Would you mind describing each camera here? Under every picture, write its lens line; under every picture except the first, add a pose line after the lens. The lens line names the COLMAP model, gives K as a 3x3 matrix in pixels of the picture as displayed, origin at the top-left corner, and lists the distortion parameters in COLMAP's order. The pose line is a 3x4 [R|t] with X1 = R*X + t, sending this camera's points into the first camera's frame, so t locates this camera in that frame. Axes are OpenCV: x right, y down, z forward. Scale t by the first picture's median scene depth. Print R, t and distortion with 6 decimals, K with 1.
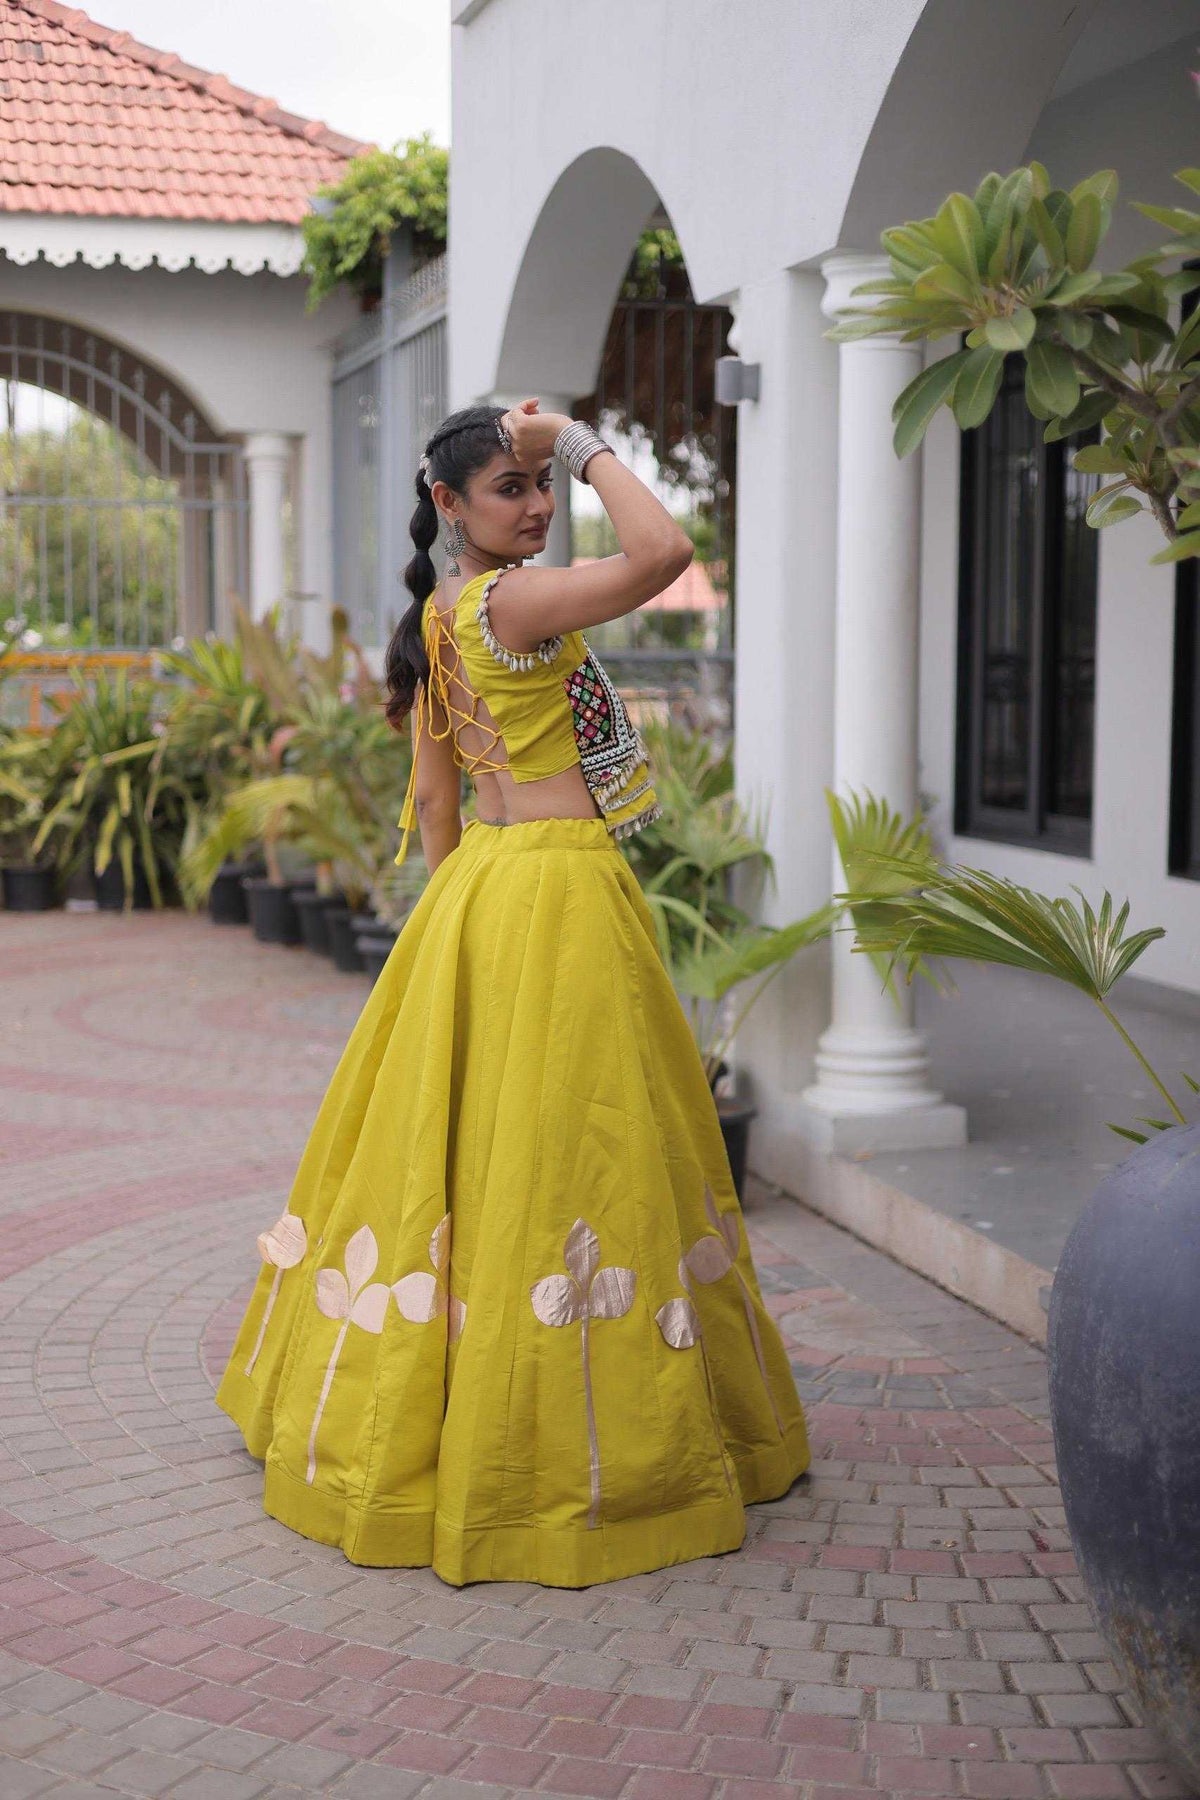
lens RADIAL K [[2611.5, 0, 602.1], [0, 2611.5, 904.2], [0, 0, 1]] dist [0.006156, -0.020940]
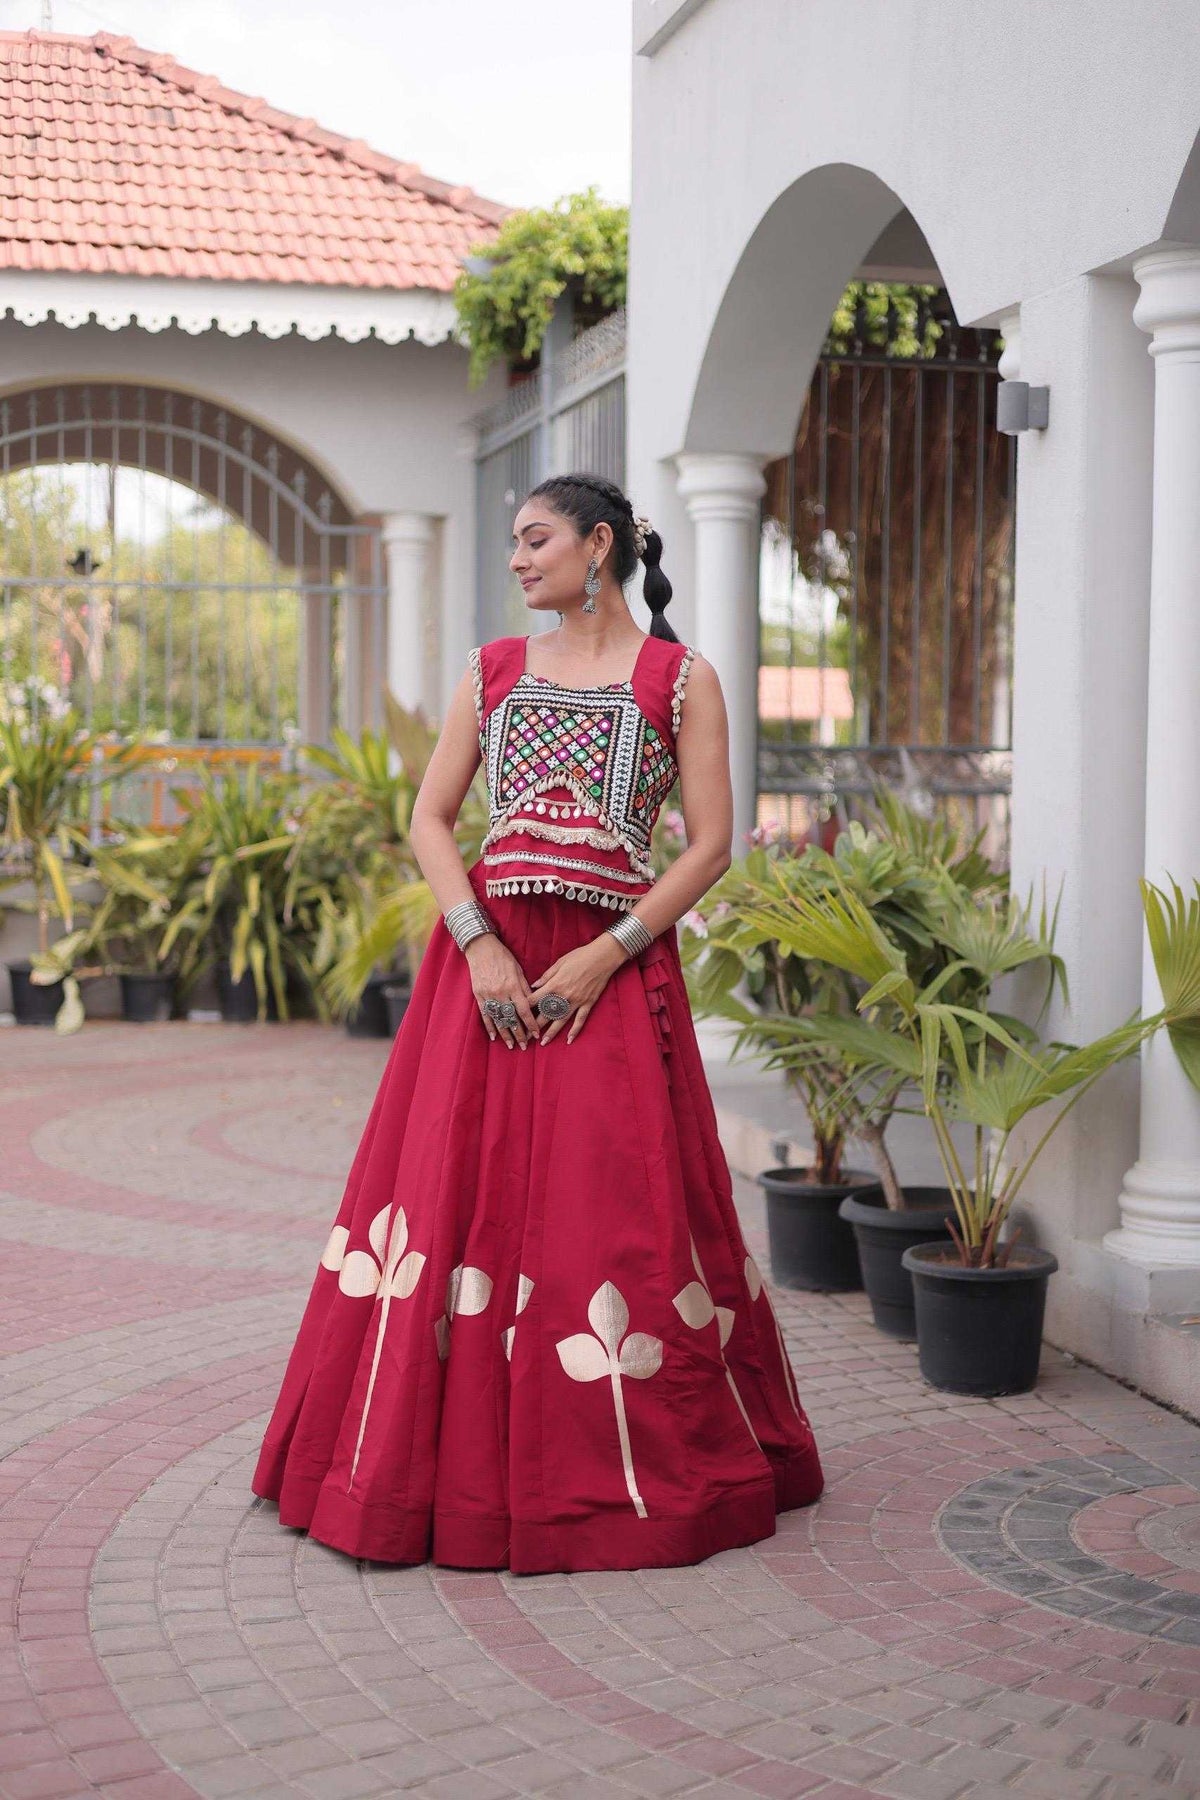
lens RADIAL K [[2575.9, 0, 596.8], [0, 2575.9, 901.9], [0, 0, 1]] dist [0.010868, -0.023153]
pose [[0.999589, 0.005236, -0.028173, -0.037517], [-0.006526, 0.998925, -0.045886, 0.001330], [0.027903, 0.046051, 0.998549, 0.092955]]
